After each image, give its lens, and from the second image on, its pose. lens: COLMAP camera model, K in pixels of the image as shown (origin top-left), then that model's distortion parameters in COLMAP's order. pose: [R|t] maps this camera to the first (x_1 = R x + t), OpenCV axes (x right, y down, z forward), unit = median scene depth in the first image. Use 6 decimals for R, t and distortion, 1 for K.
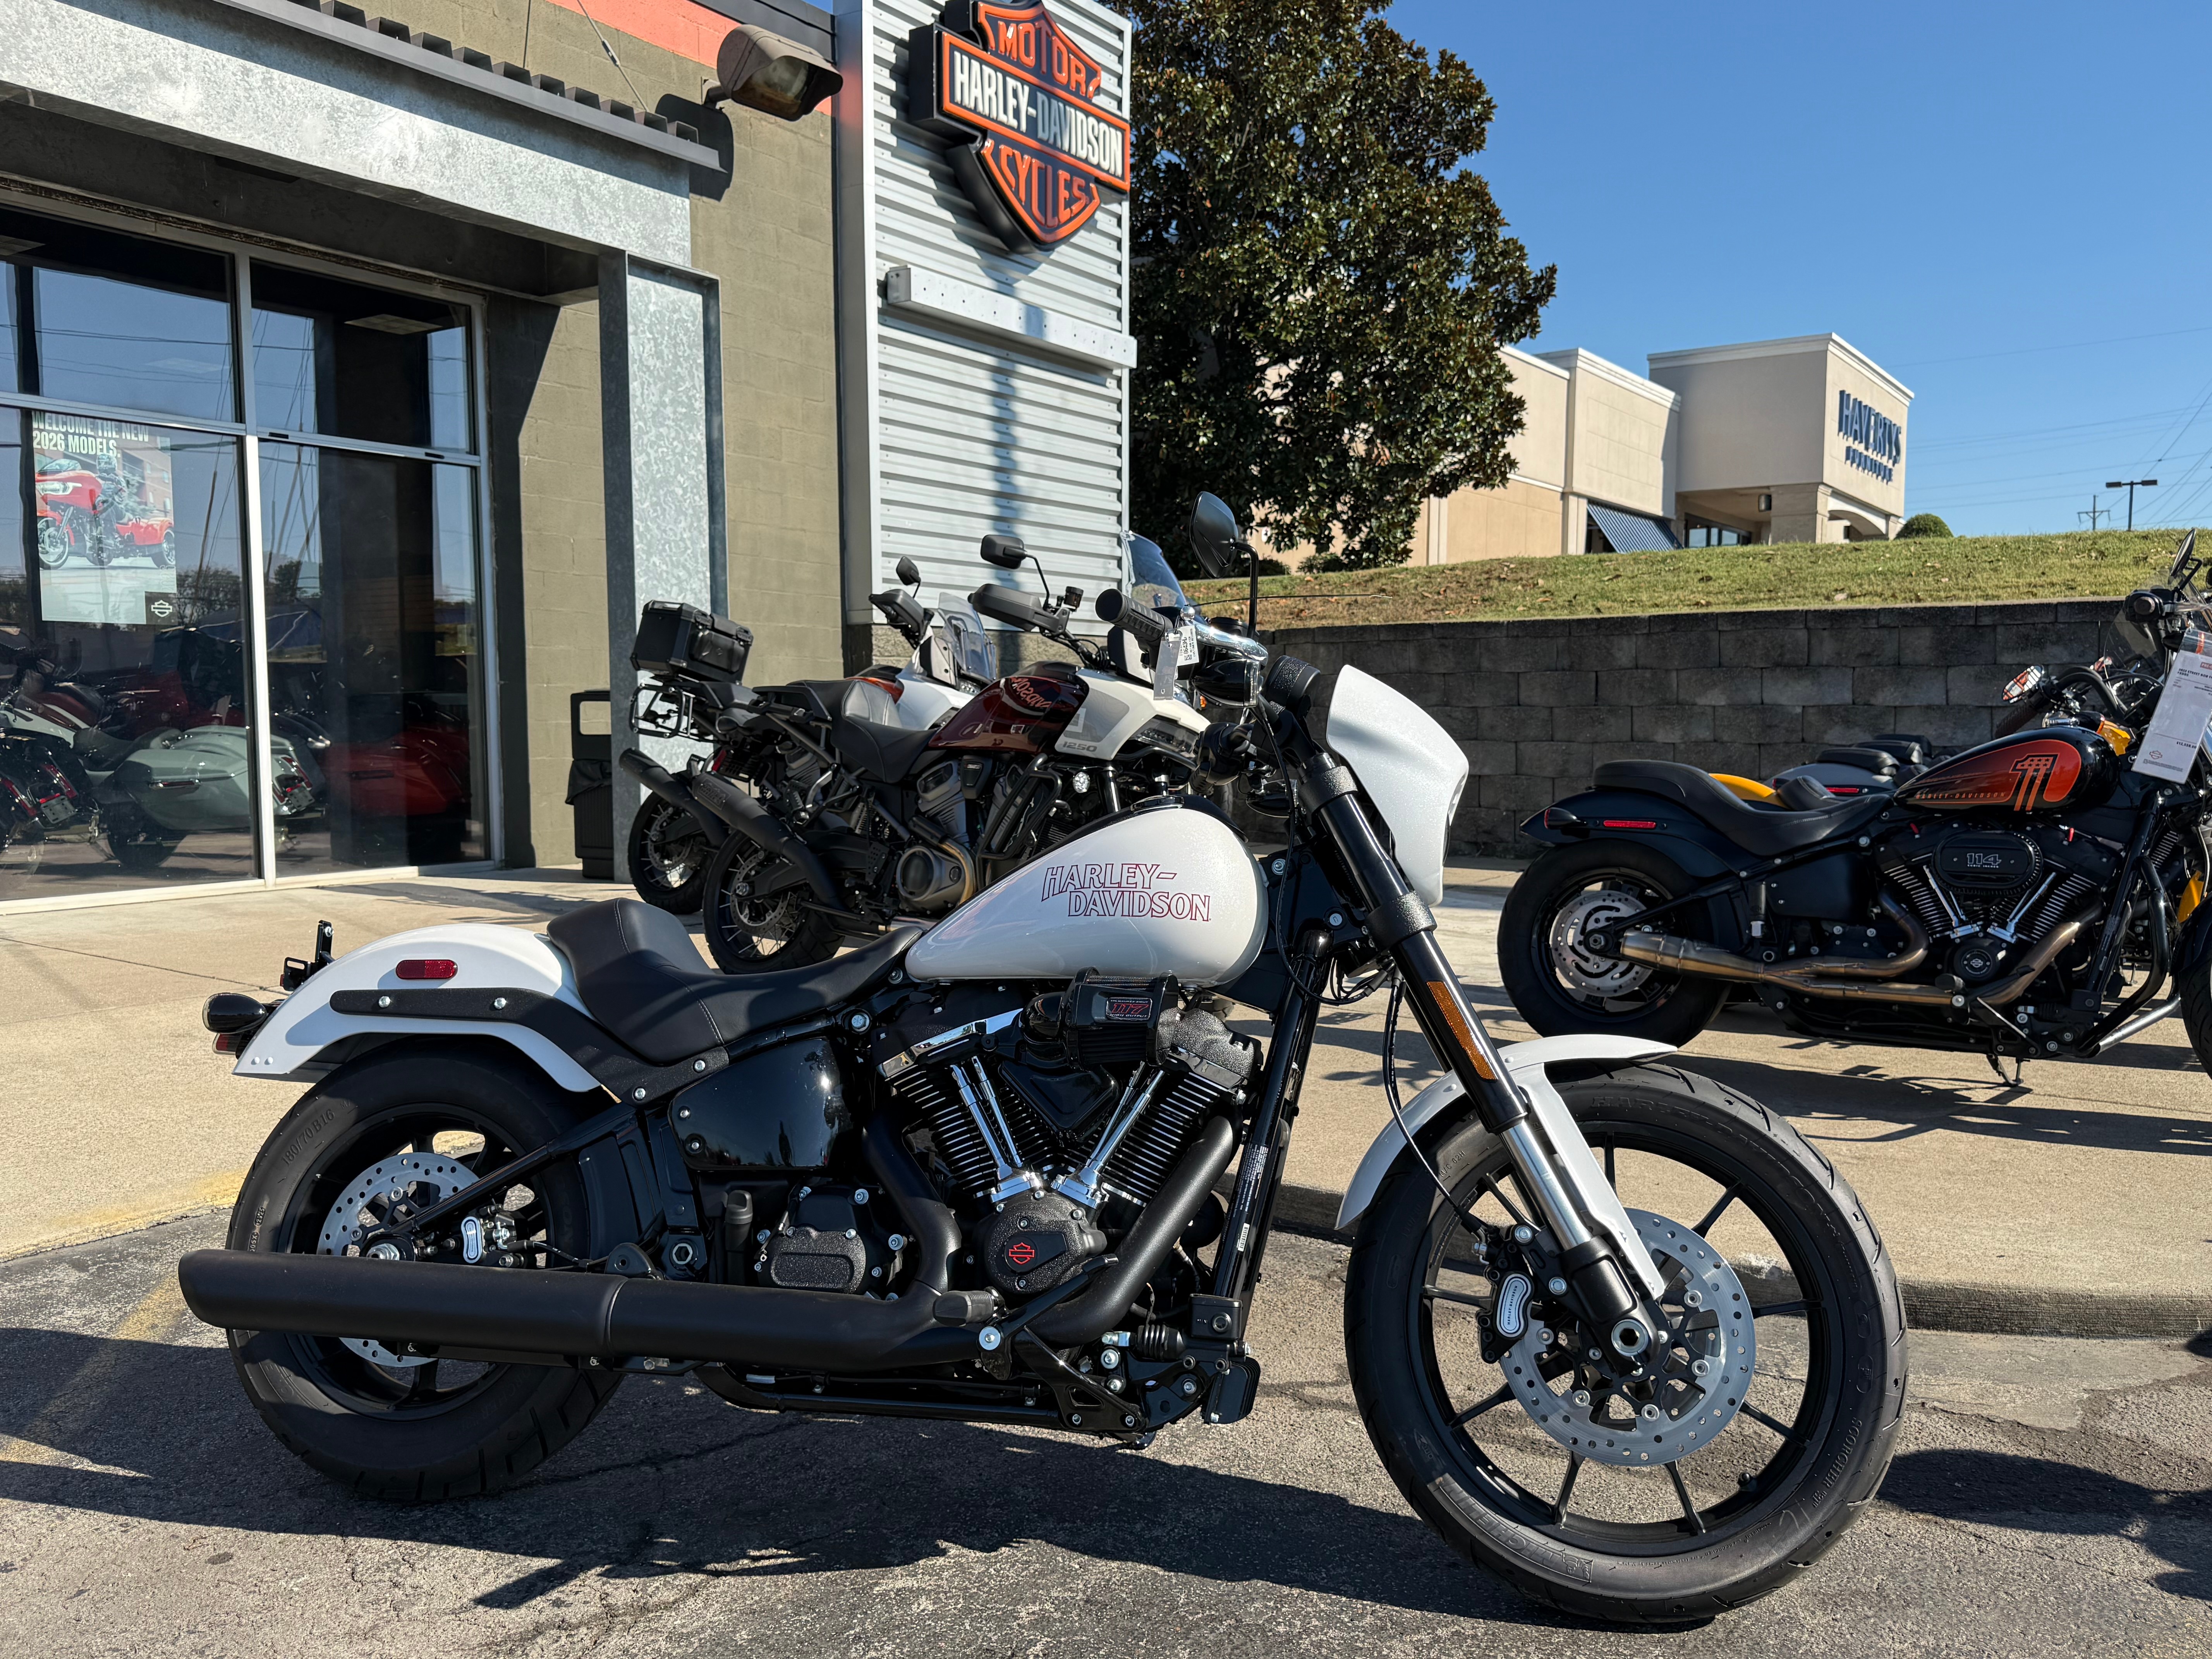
lens RADIAL K [[1773.0, 0, 1101.1], [0, 1773.0, 837.6], [0, 0, 1]] dist [0.061837, -0.100356]
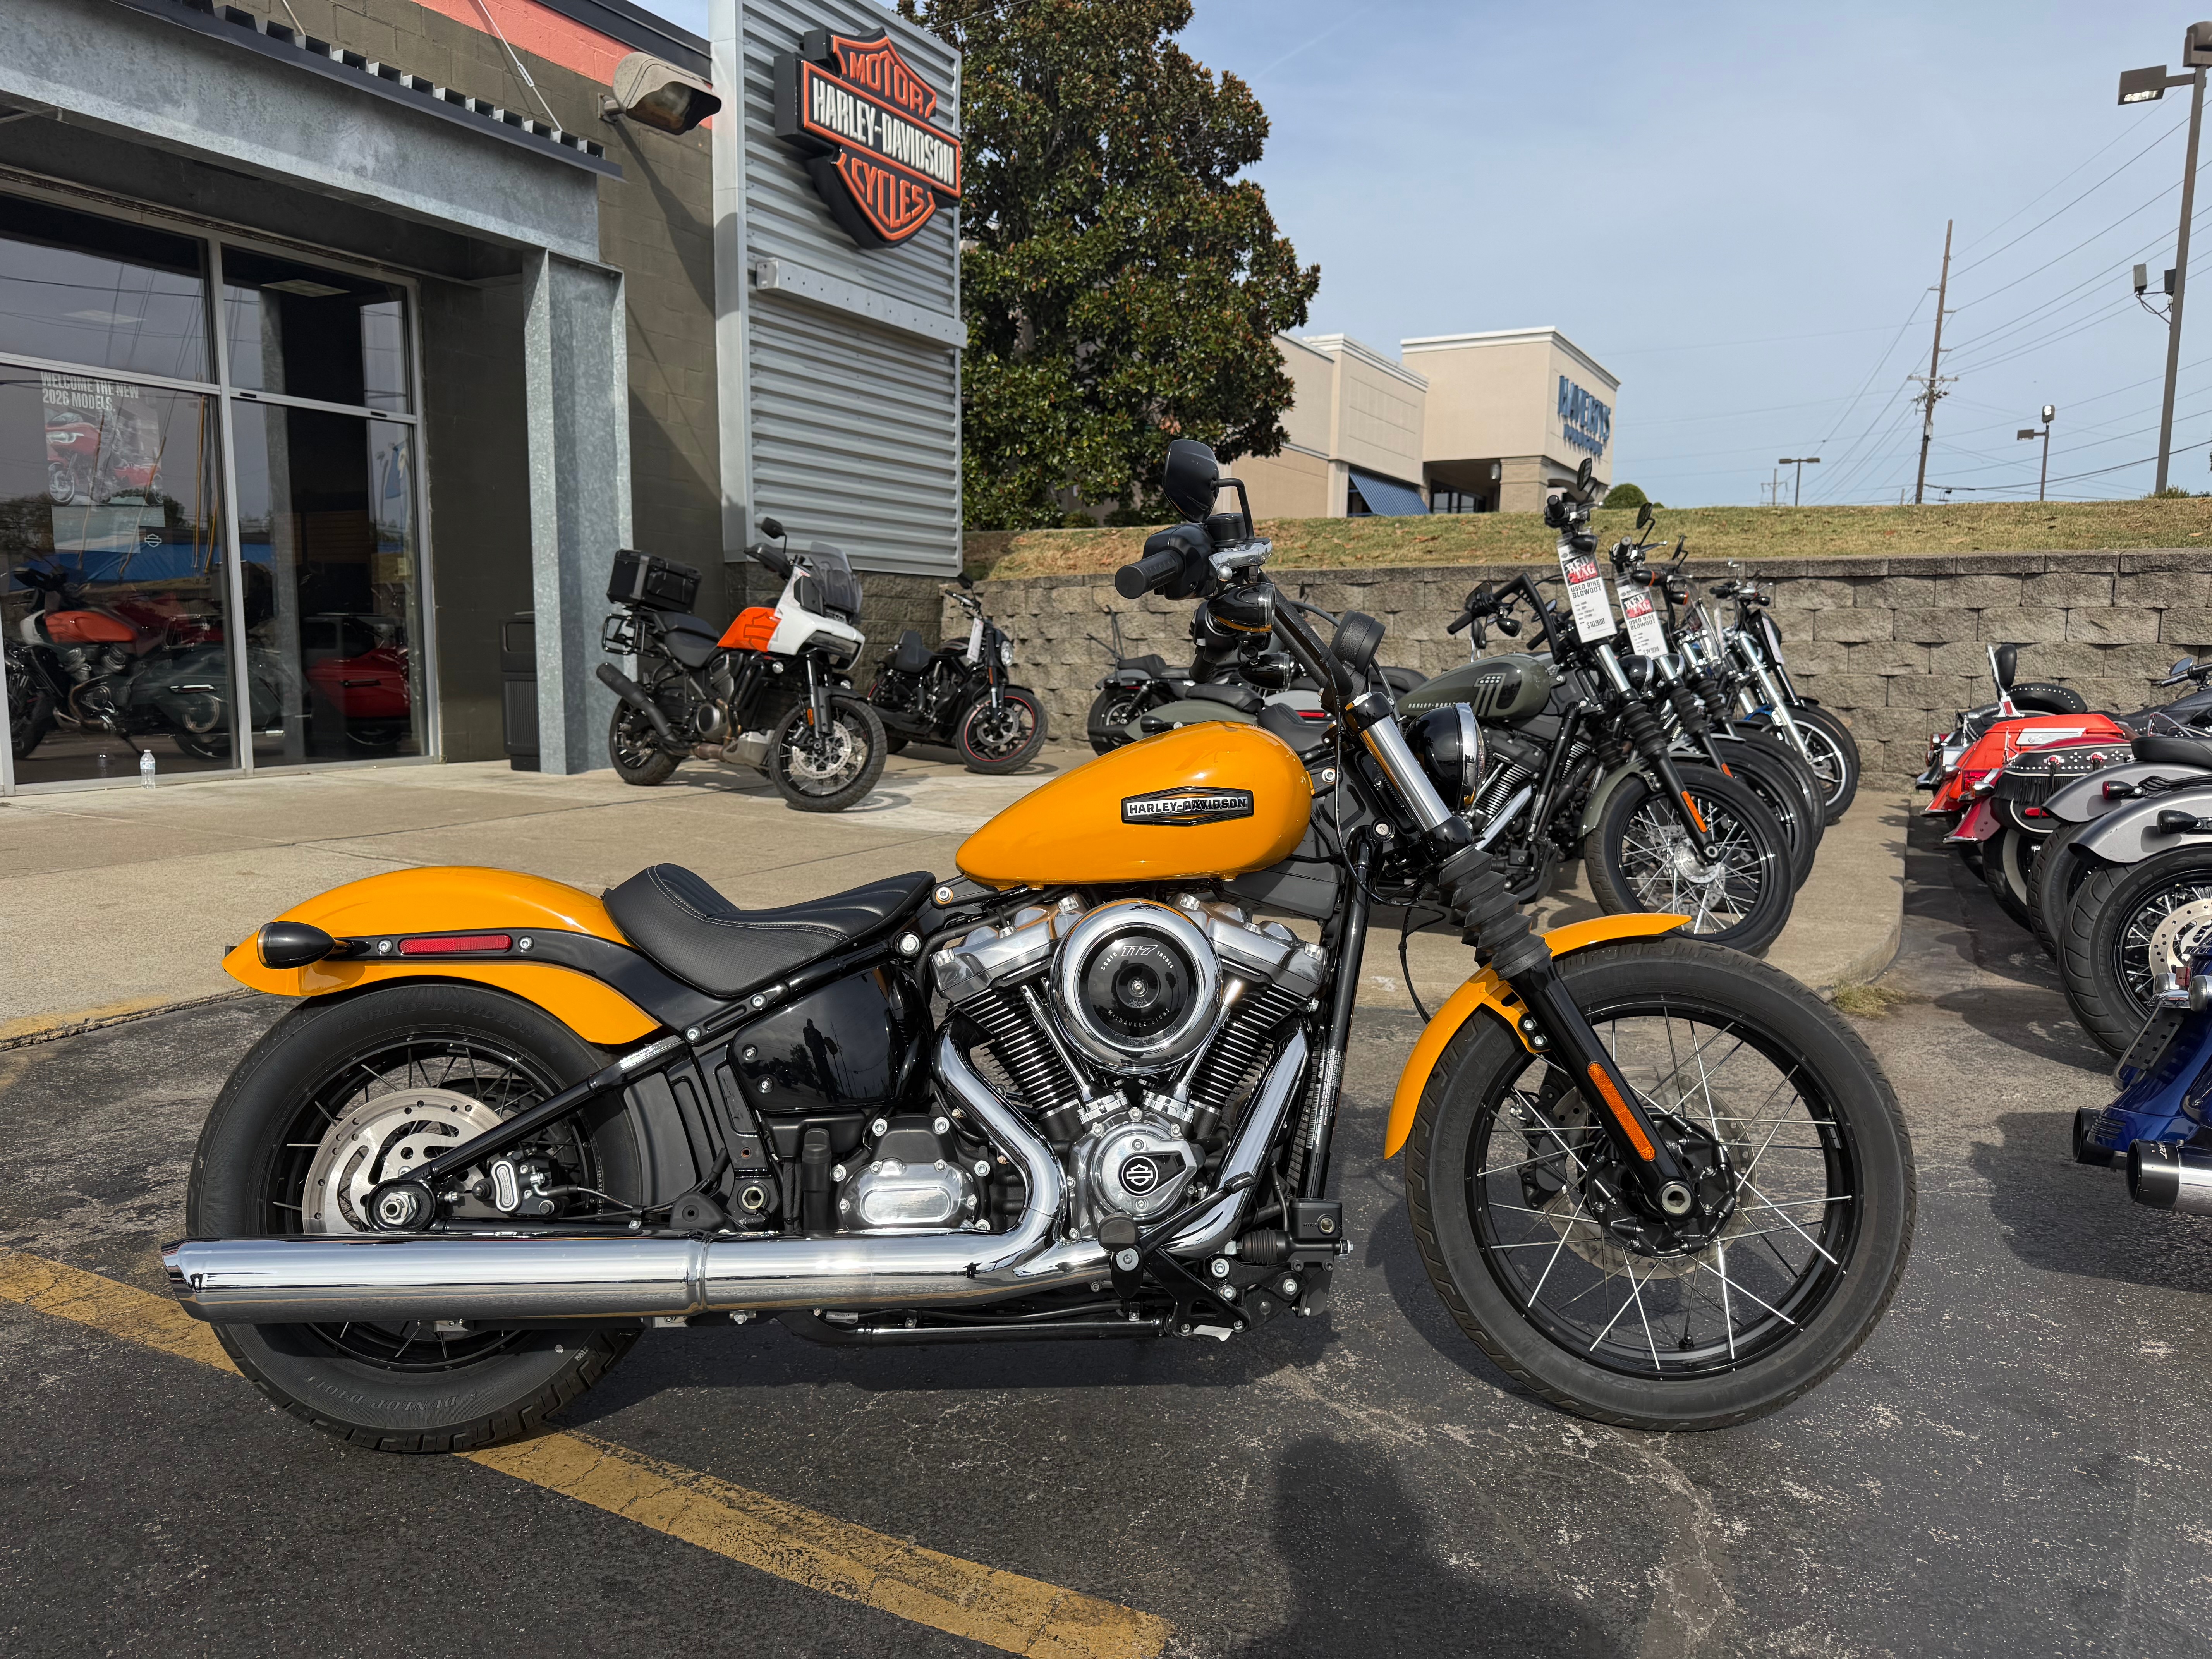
lens RADIAL K [[1612.5, 0, 1119.5], [0, 1612.5, 838.7], [0, 0, 1]] dist [0.006348, -0.007894]
pose [[0.992762, -0.003797, 0.120040, -0.010734], [-0.001973, 0.998850, 0.047913, 0.012808], [-0.120084, -0.047803, 0.991612, -0.111142]]
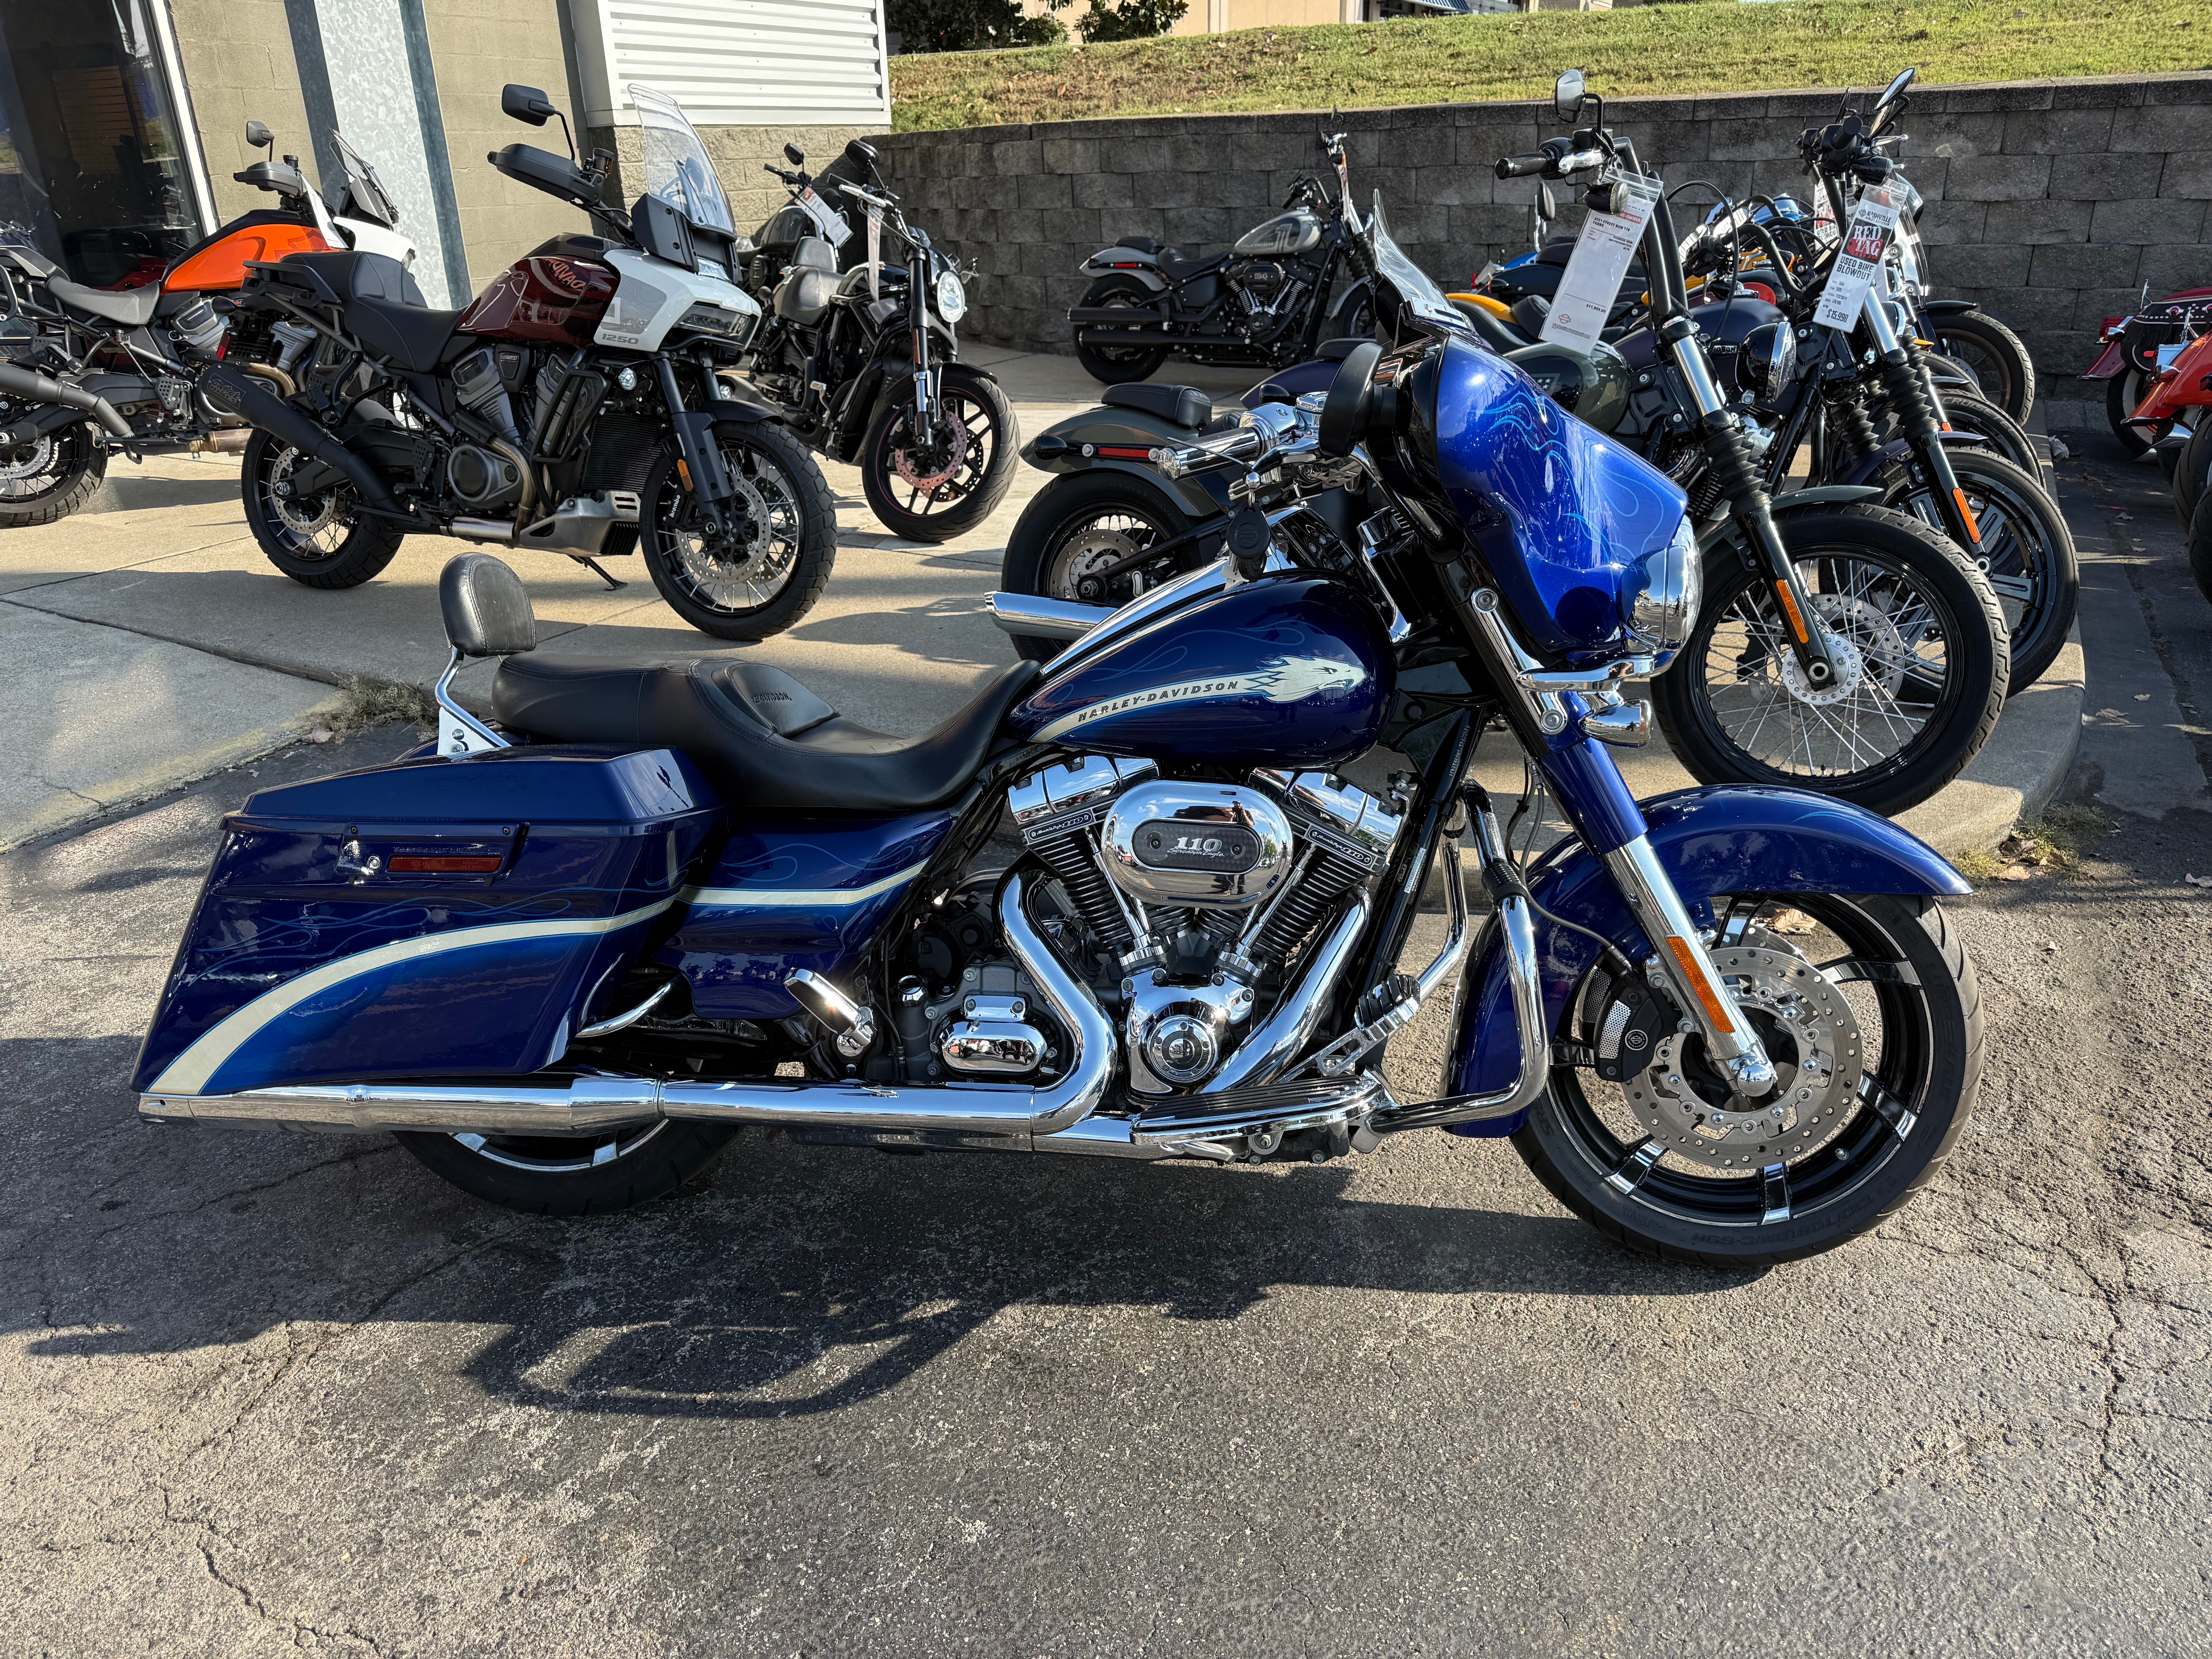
lens RADIAL K [[1600.3, 0, 1100.0], [0, 1600.3, 833.5], [0, 0, 1]] dist [0.021444, -0.027573]
pose [[0.993573, -0.065549, 0.092280, 0.028554], [0.032426, 0.945917, 0.322783, -0.031641], [-0.108447, -0.317717, 0.941964, 0.024742]]
